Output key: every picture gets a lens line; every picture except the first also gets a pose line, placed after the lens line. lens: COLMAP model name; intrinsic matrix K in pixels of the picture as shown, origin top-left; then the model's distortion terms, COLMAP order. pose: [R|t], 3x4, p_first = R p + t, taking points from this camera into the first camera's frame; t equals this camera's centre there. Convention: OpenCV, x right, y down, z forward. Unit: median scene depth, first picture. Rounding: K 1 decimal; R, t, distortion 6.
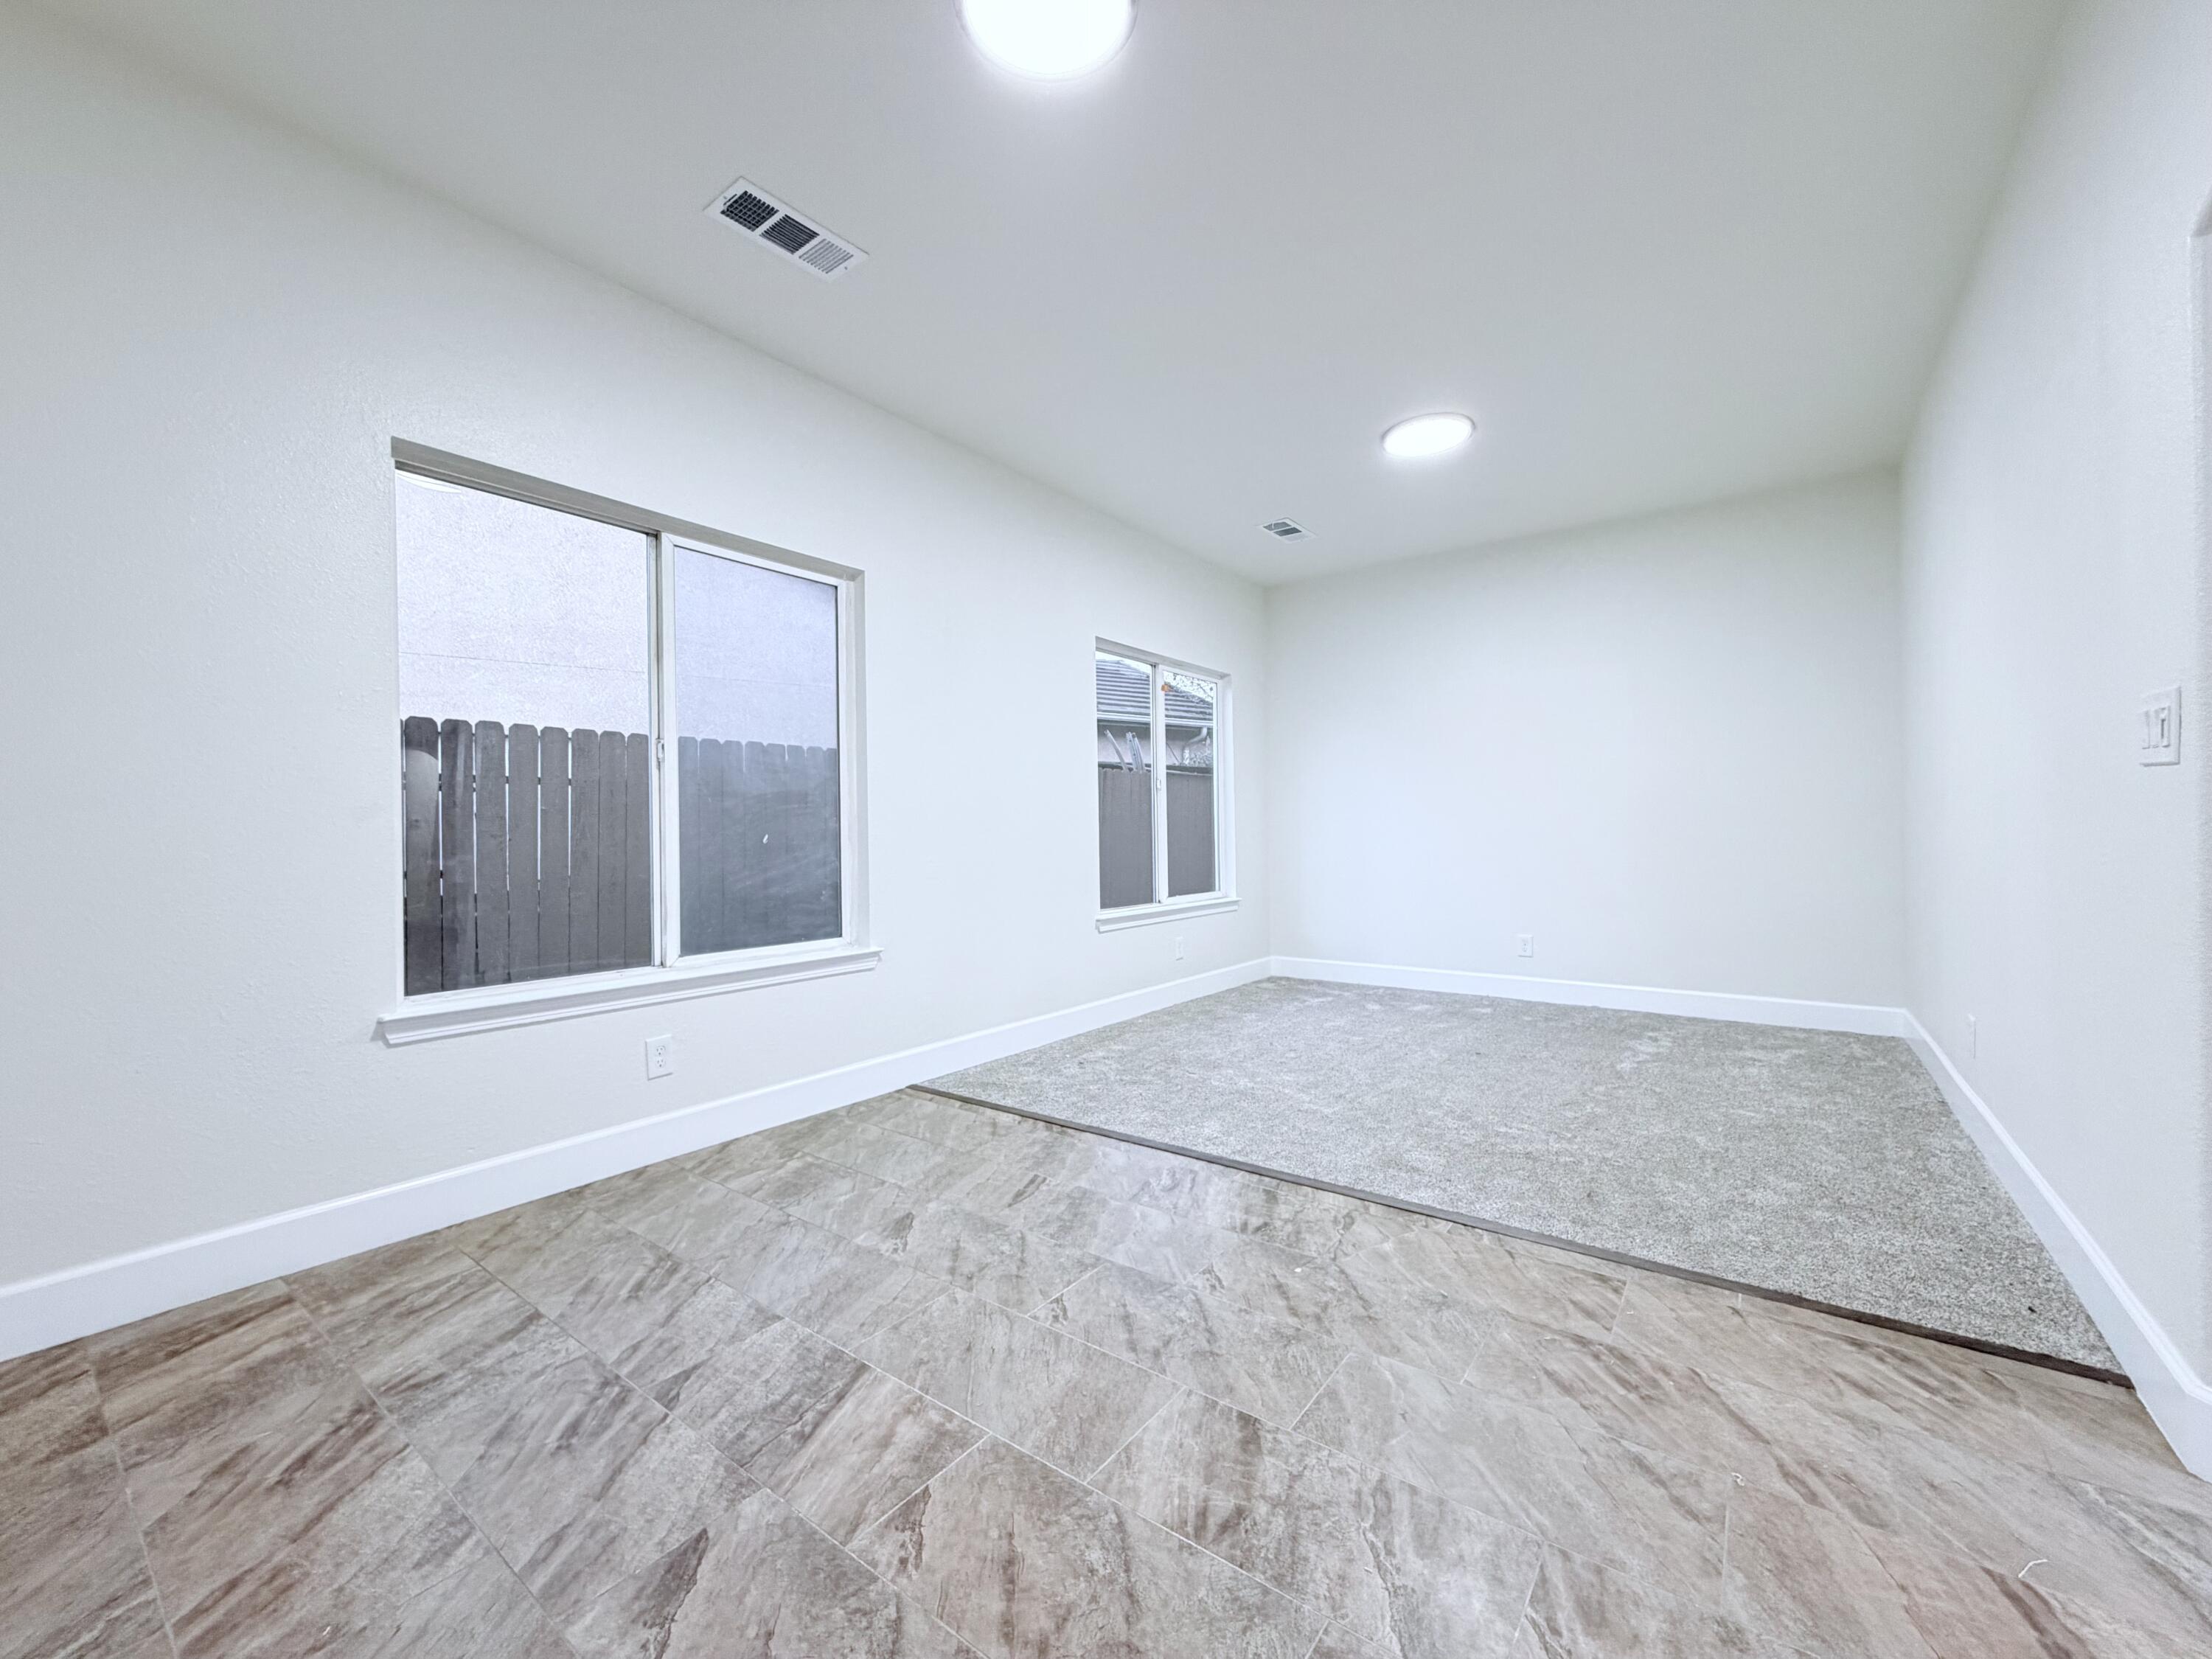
lens RADIAL K [[880.1, 0, 1098.9], [0, 880.1, 826.5], [0, 0, 1]] dist [-0.000427, 0.000488]
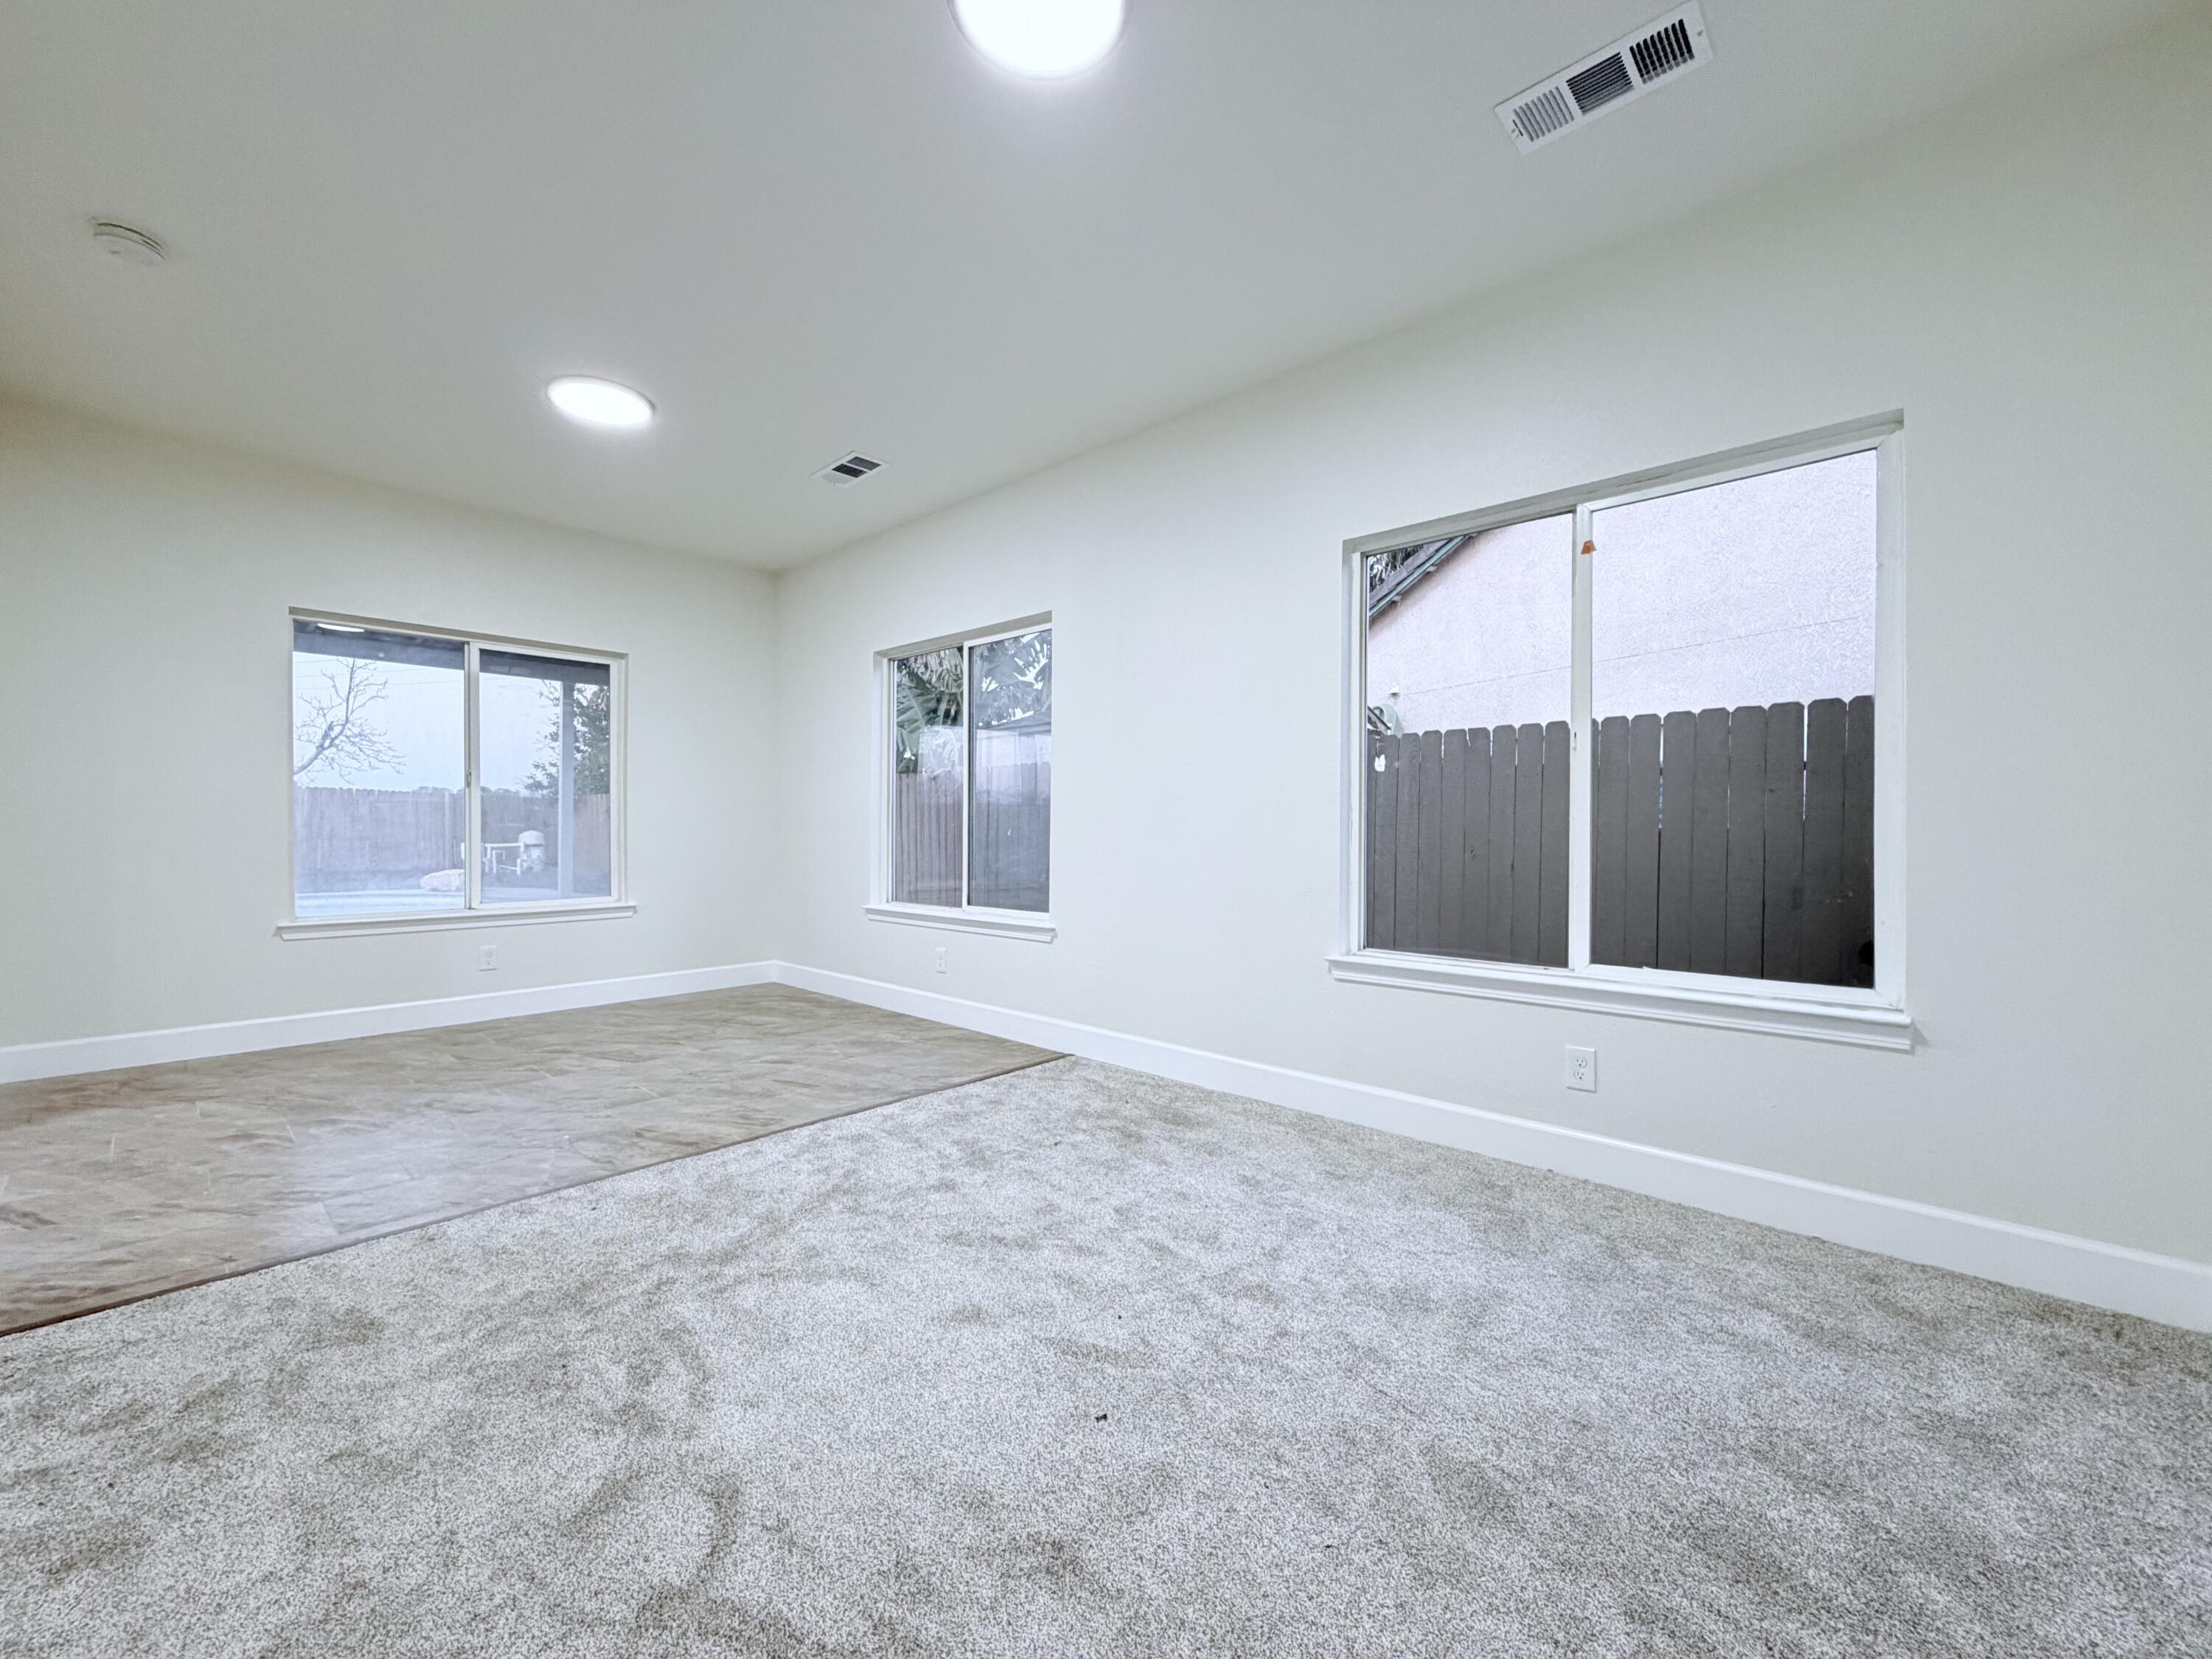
lens RADIAL K [[880.1, 0, 1107.1], [0, 880.1, 839.8], [0, 0, 1]] dist [-0.000427, 0.000488]
pose [[-0.091161, 0.023702, -0.995554, 1.388211], [0.005158, 0.999715, 0.023328, -0.008335], [0.995823, -0.003009, -0.091257, 1.784314]]
